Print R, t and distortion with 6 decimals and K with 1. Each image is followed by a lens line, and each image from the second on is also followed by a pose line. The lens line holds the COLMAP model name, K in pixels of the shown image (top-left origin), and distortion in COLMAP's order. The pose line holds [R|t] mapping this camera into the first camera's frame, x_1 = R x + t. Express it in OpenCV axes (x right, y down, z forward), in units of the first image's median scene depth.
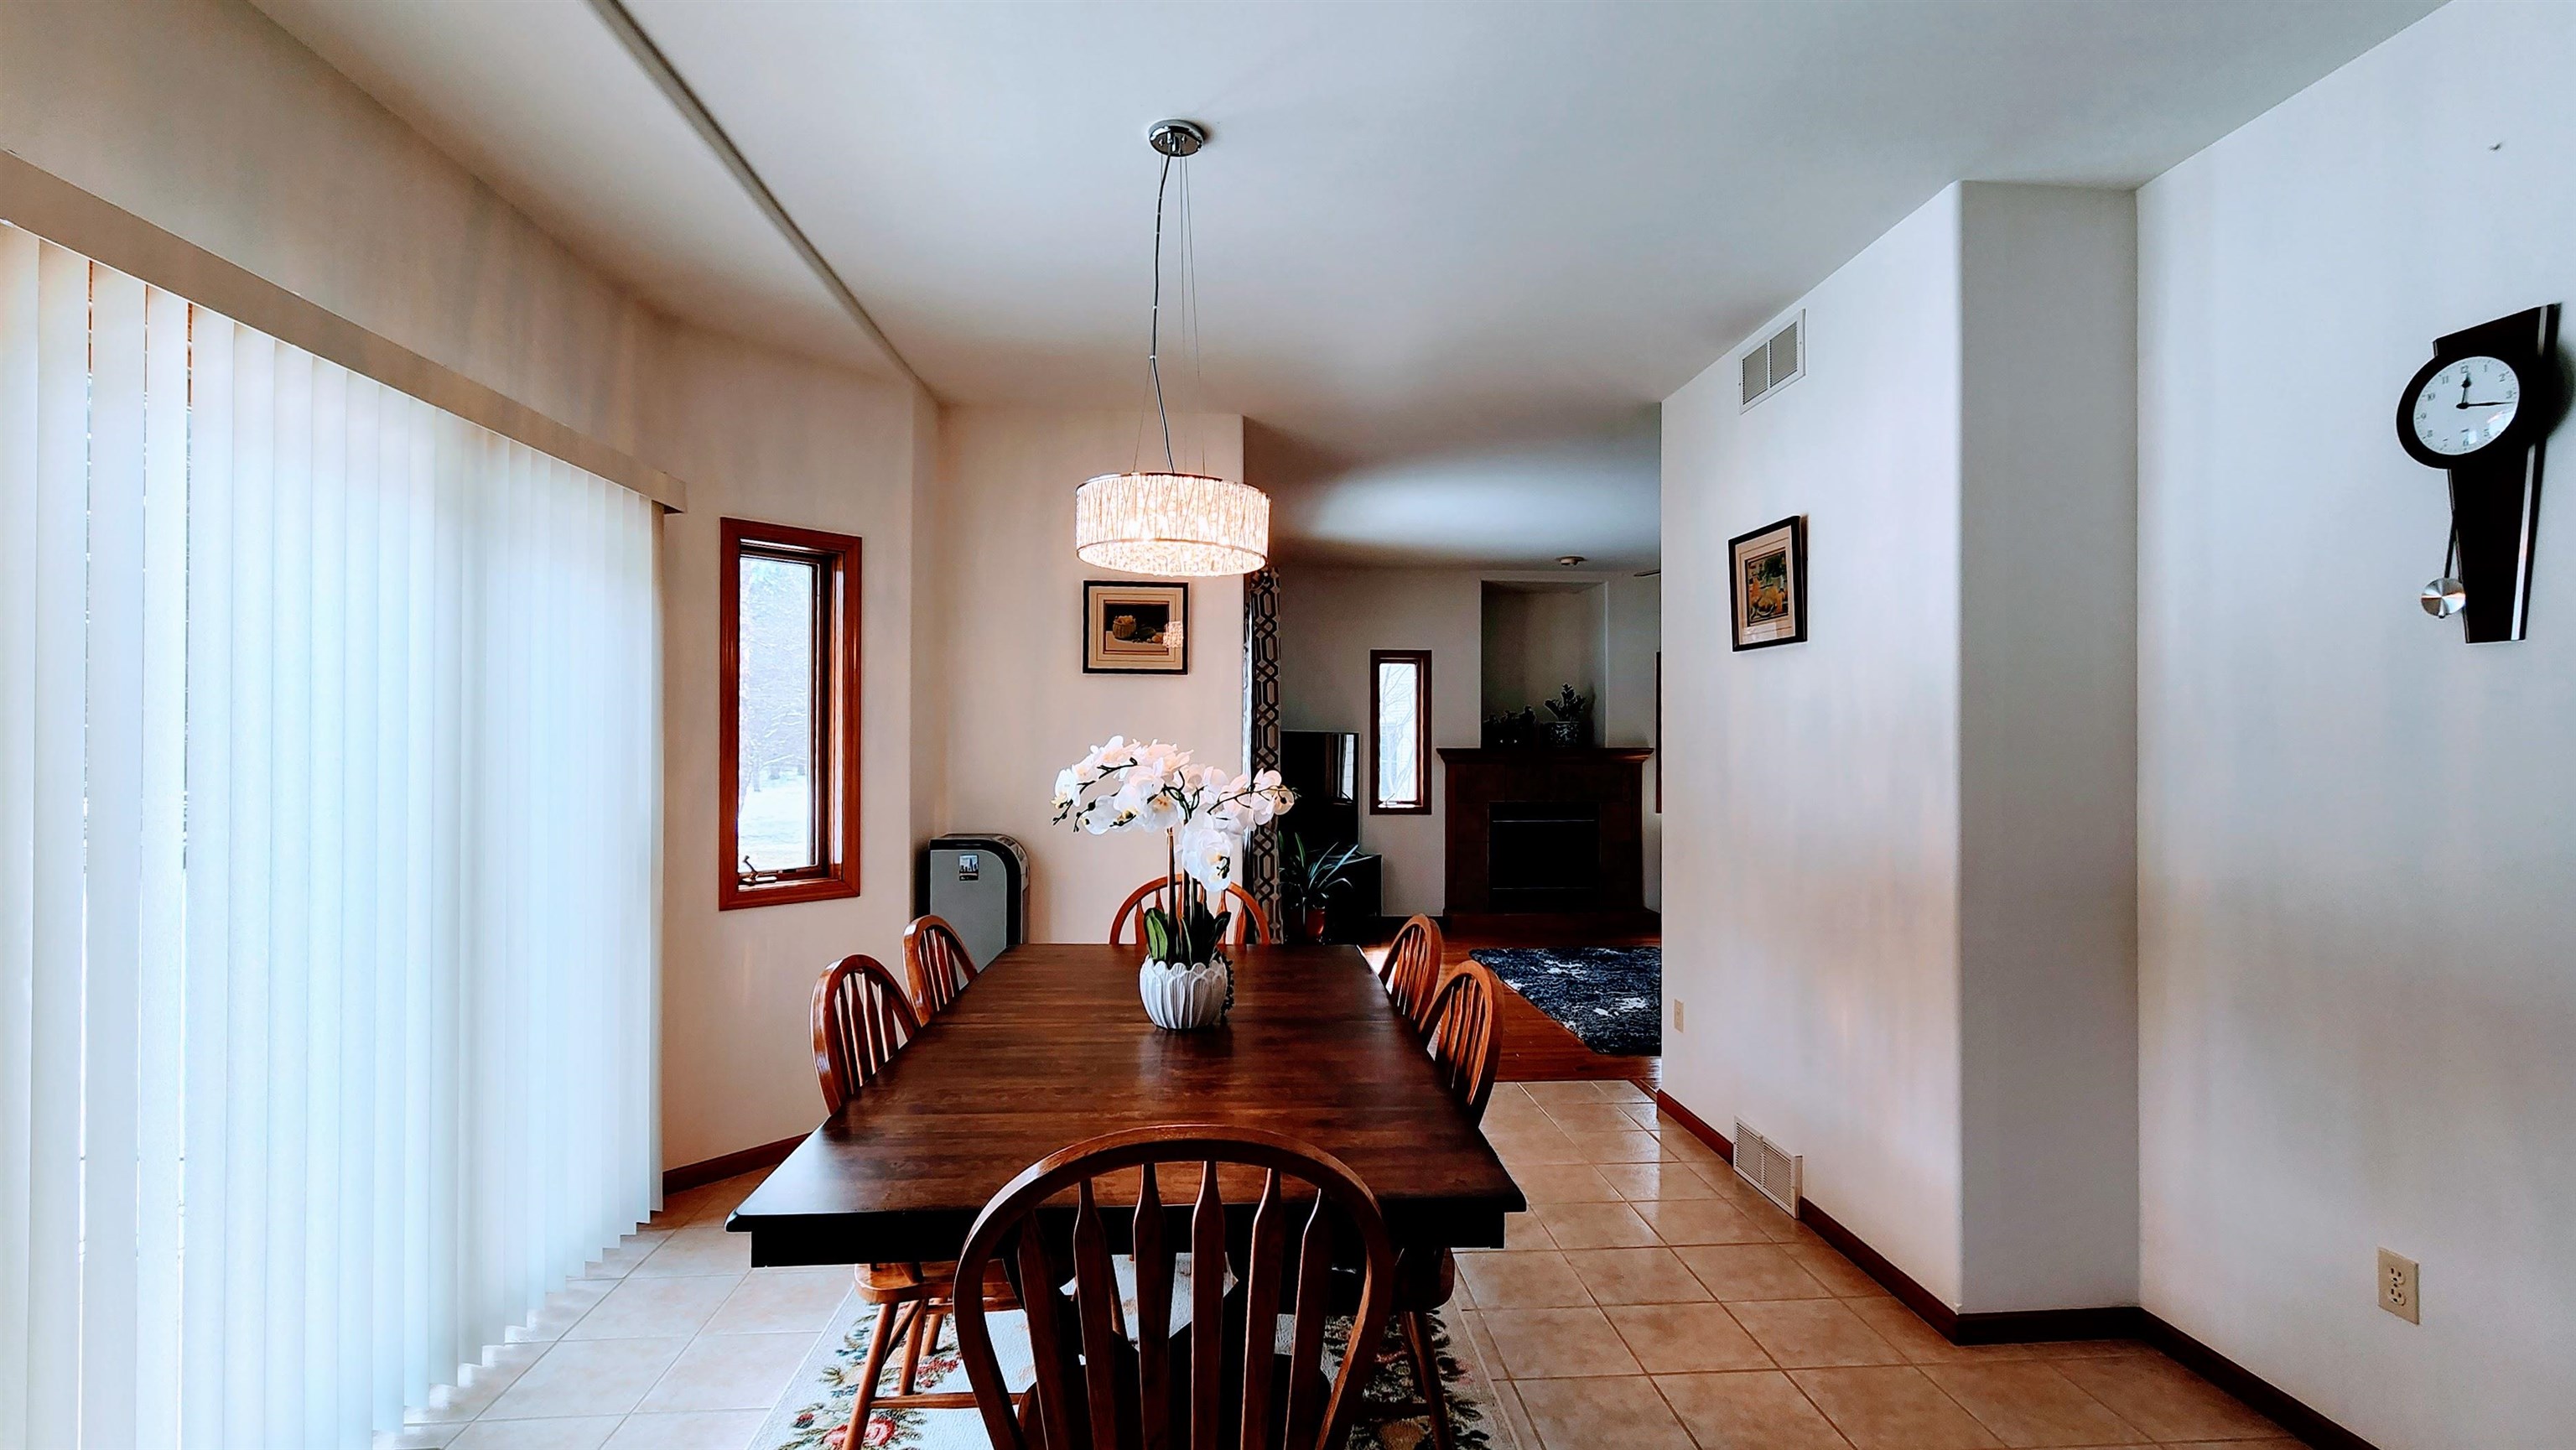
lens RADIAL K [[1131.3, 0, 1288.0], [0, 1131.3, 725.0], [0, 0, 1]] dist [0.000918, 0.000049]
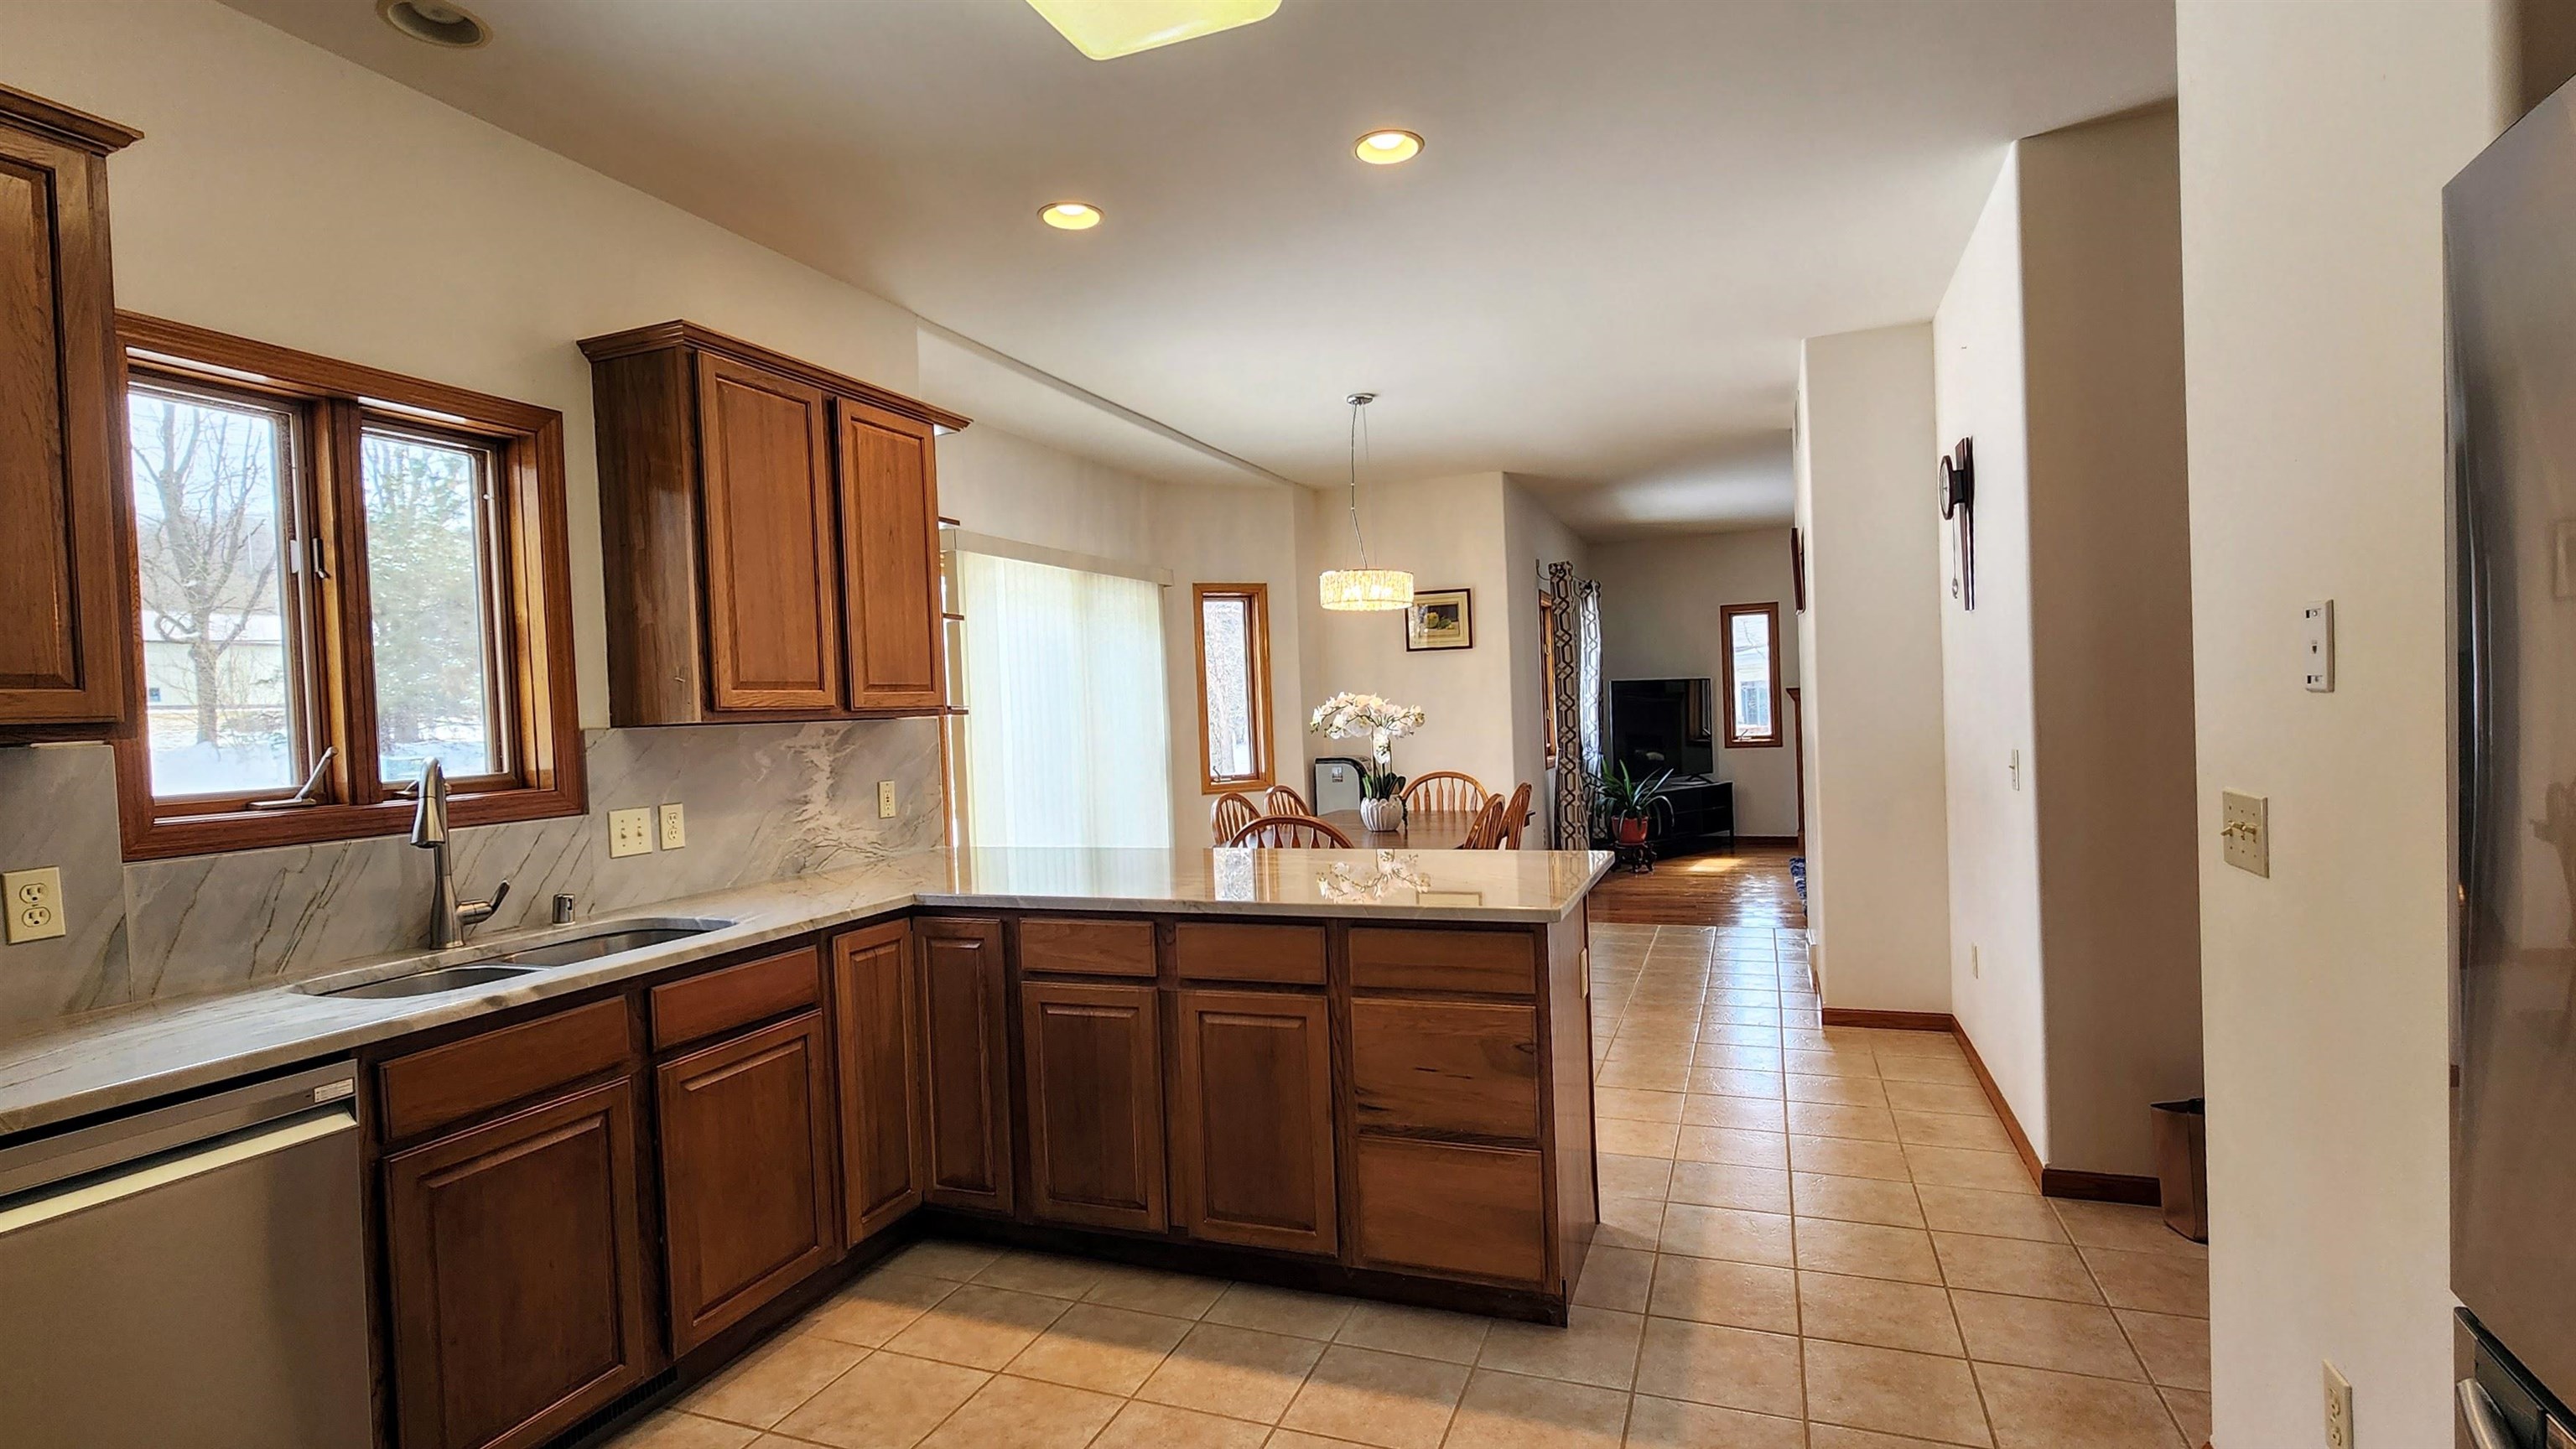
lens RADIAL K [[1193.2, 0, 1296.3], [0, 1193.2, 727.7], [0, 0, 1]] dist [0.002141, -0.000599]
pose [[0.903661, -0.032527, -0.427011, 0.425578], [0.049495, 0.998362, 0.028696, 0.004061], [0.425378, -0.047066, 0.903791, -0.624531]]
